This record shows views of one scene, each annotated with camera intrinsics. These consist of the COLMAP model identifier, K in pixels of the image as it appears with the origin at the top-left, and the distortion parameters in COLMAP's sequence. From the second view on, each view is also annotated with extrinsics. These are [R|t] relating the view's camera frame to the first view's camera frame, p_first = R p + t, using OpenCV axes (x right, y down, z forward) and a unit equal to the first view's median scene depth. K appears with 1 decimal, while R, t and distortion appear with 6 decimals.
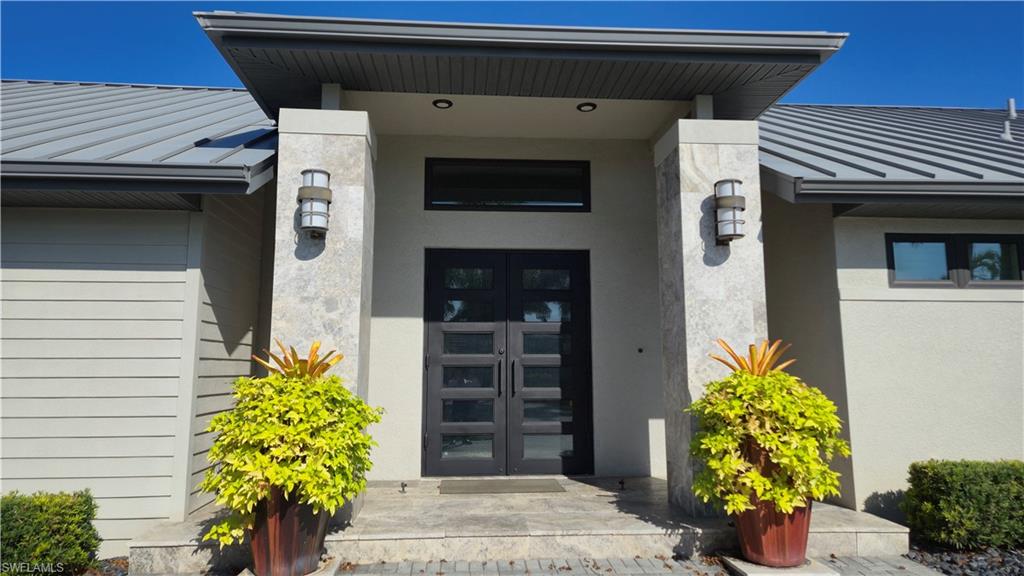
lens RADIAL K [[677.1, 0, 499.9], [0, 677.1, 281.0], [0, 0, 1]] dist [0.099330, -0.097624]
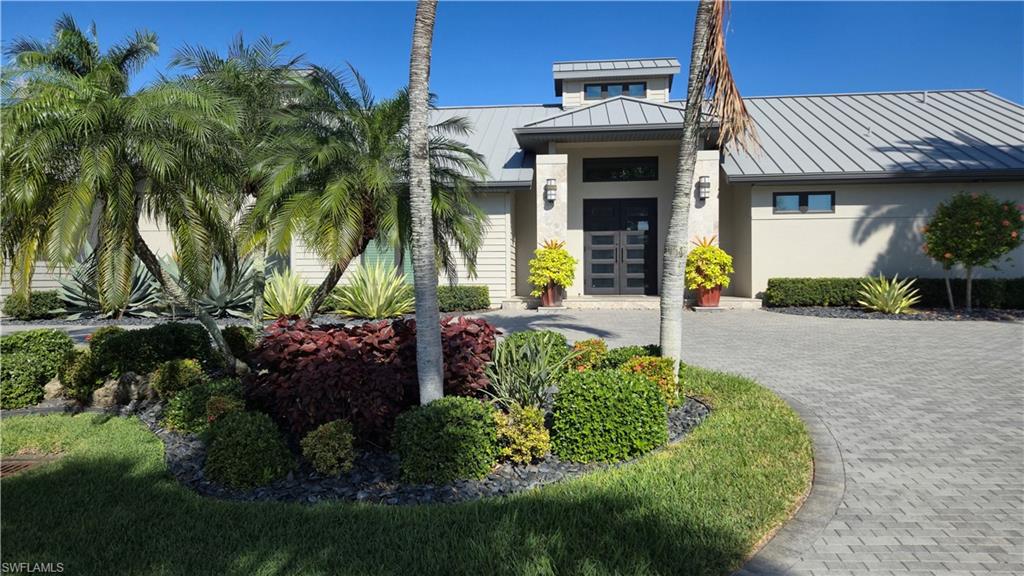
lens RADIAL K [[677.1, 0, 499.9], [0, 677.1, 281.0], [0, 0, 1]] dist [0.099330, -0.097624]
pose [[0.986150, -0.002900, -0.165828, -0.011195], [0.025141, 0.990907, 0.132180, -0.113537], [0.163937, -0.134518, 0.977256, -1.776635]]
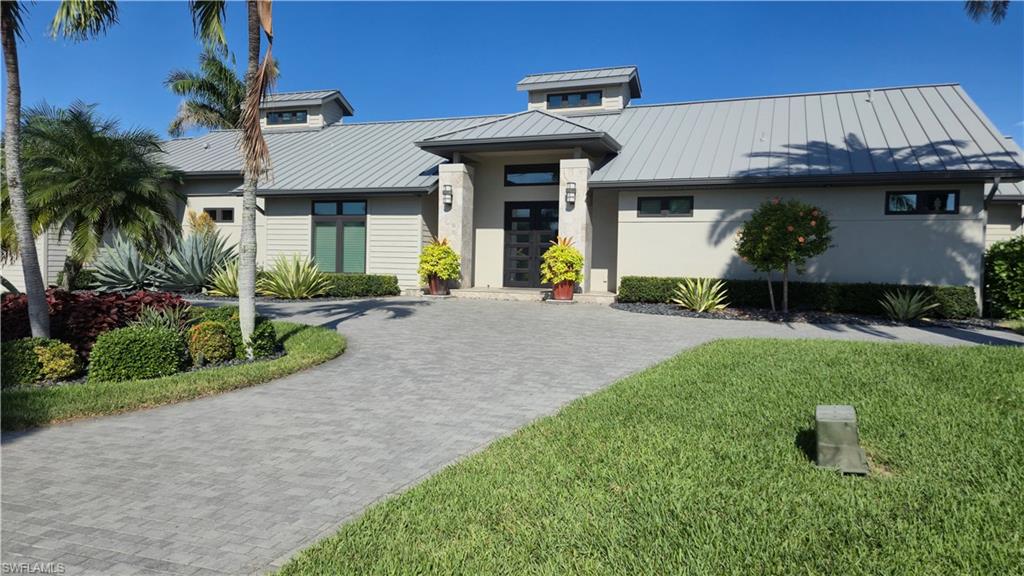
lens RADIAL K [[677.1, 0, 499.9], [0, 677.1, 281.0], [0, 0, 1]] dist [0.099330, -0.097624]
pose [[0.903371, 0.029354, -0.427854, 1.314469], [0.030892, 0.990609, 0.133189, -0.124853], [0.427745, -0.133536, 0.893981, -1.805702]]
